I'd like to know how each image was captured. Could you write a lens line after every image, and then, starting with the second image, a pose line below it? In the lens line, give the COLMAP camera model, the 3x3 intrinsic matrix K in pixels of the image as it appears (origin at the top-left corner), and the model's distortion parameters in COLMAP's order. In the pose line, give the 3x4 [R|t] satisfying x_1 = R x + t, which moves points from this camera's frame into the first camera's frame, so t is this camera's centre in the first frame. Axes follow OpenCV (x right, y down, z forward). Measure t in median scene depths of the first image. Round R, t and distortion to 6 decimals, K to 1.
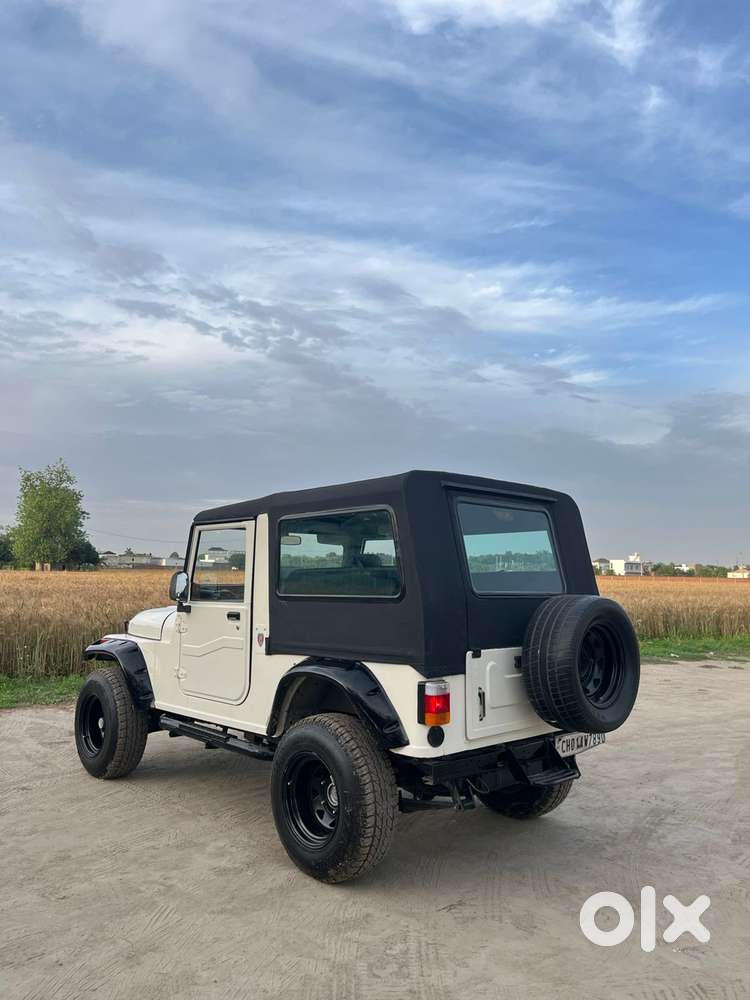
lens RADIAL K [[754.6, 0, 369.6], [0, 754.6, 504.4], [0, 0, 1]] dist [0.066681, -0.088482]
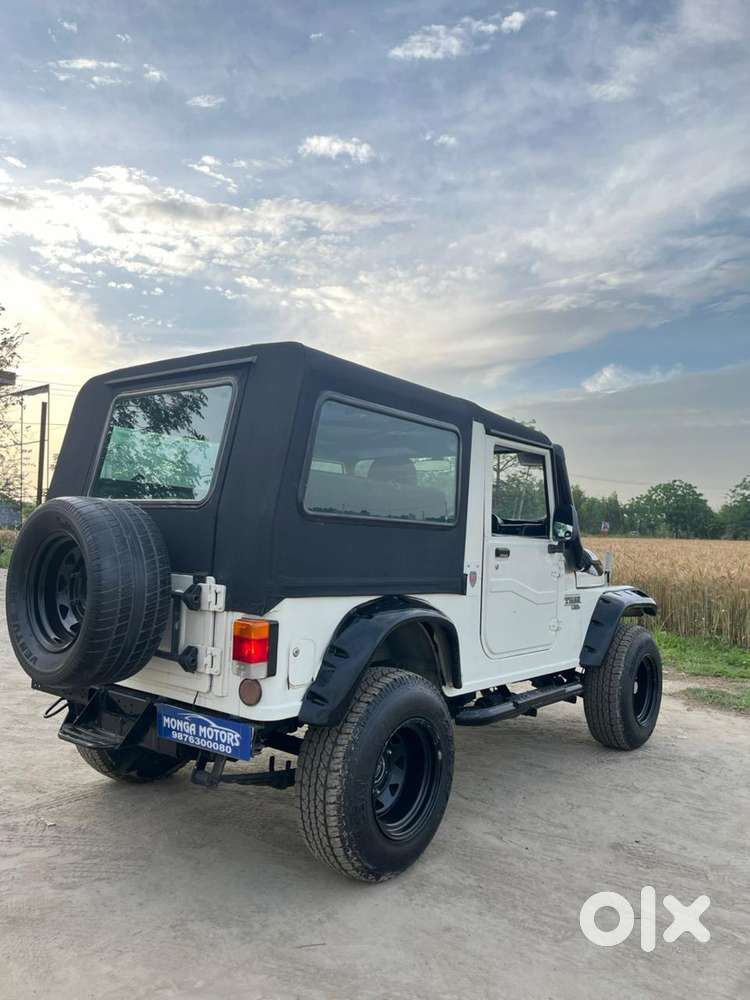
lens RADIAL K [[754.6, 0, 369.6], [0, 754.6, 504.4], [0, 0, 1]] dist [0.066681, -0.088482]
pose [[0.141853, -0.047931, -0.988727, 0.940392], [0.065099, 0.997116, -0.038998, 0.157328], [0.987745, -0.058833, 0.144565, 1.062815]]
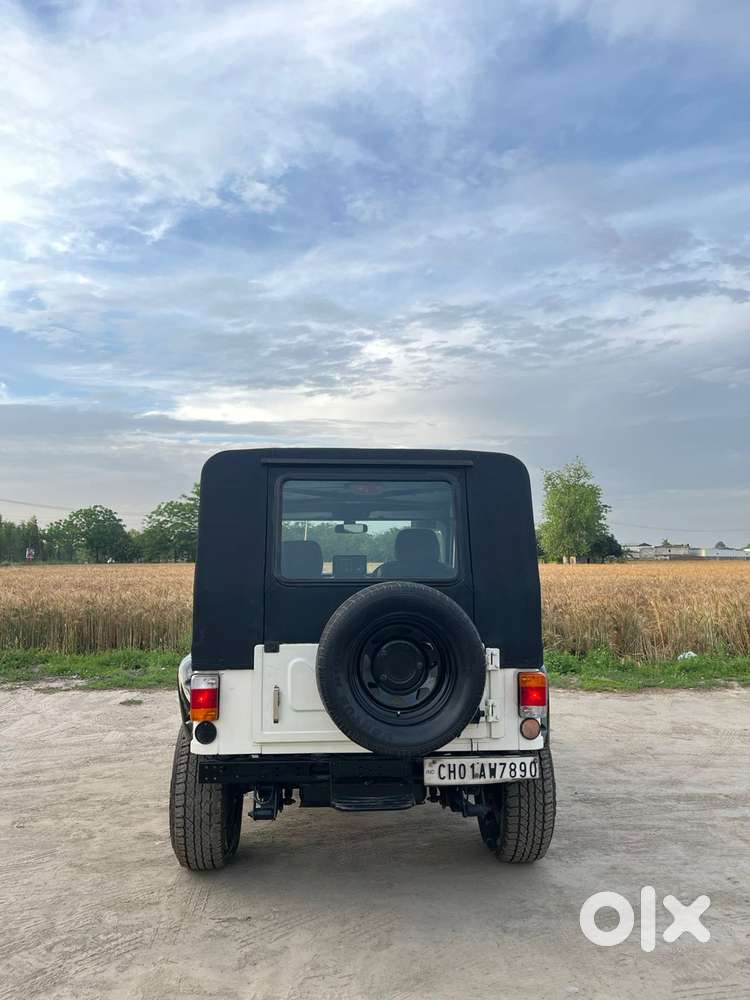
lens RADIAL K [[754.6, 0, 369.6], [0, 754.6, 504.4], [0, 0, 1]] dist [0.066681, -0.088482]
pose [[0.776139, -0.067411, -0.626949, 0.699582], [0.073786, 0.997148, -0.015872, 0.043936], [0.626230, -0.033941, 0.778899, 0.331342]]
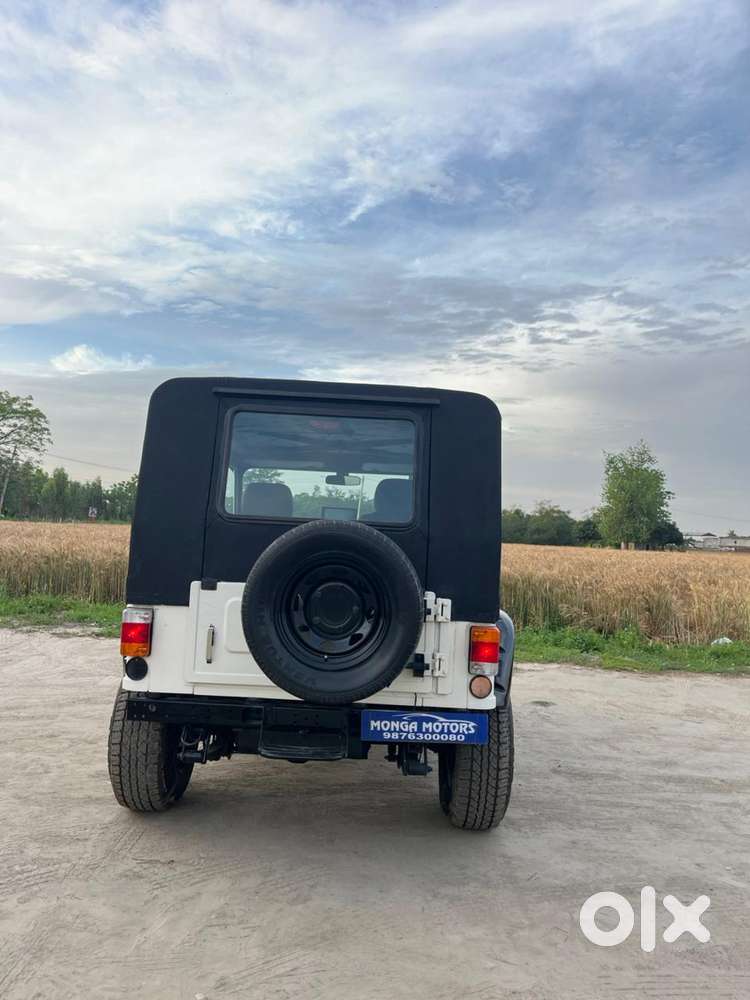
lens RADIAL K [[754.6, 0, 369.6], [0, 754.6, 504.4], [0, 0, 1]] dist [0.066681, -0.088482]
pose [[0.728688, -0.011594, -0.684748, 0.744736], [0.028202, 0.999517, 0.013088, 0.087509], [0.684265, -0.028848, 0.728663, 0.440916]]
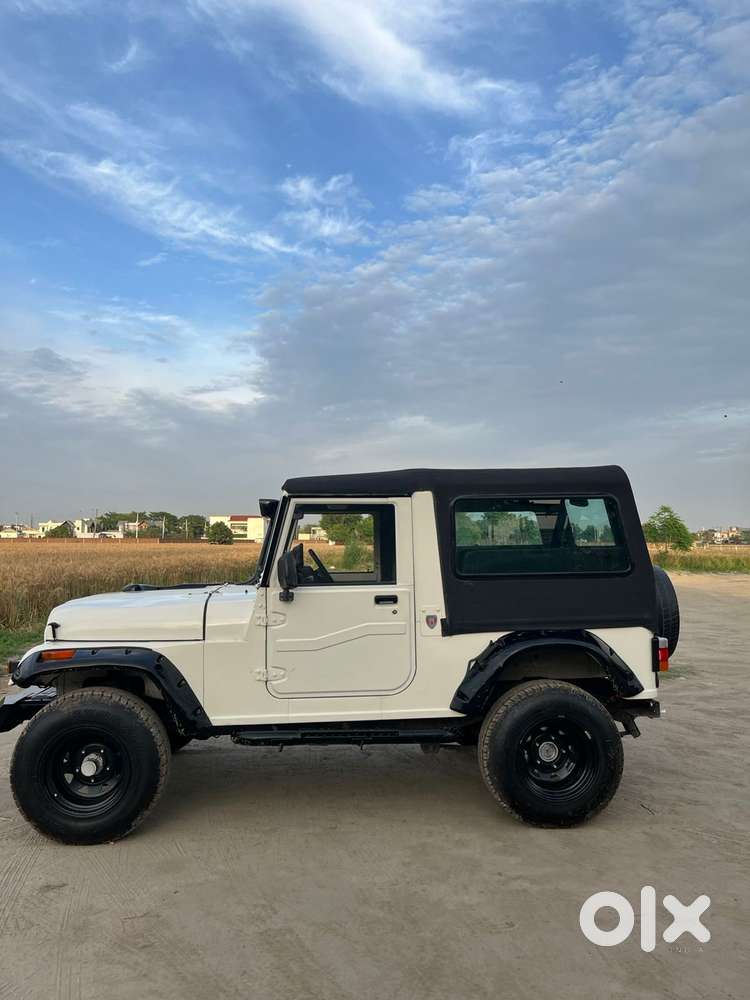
lens RADIAL K [[754.6, 0, 369.6], [0, 754.6, 504.4], [0, 0, 1]] dist [0.066681, -0.088482]
pose [[0.620082, 0.026006, 0.784106, -0.993548], [-0.067422, 0.997519, 0.020234, 0.016756], [-0.781634, -0.065413, 0.620298, 0.497314]]
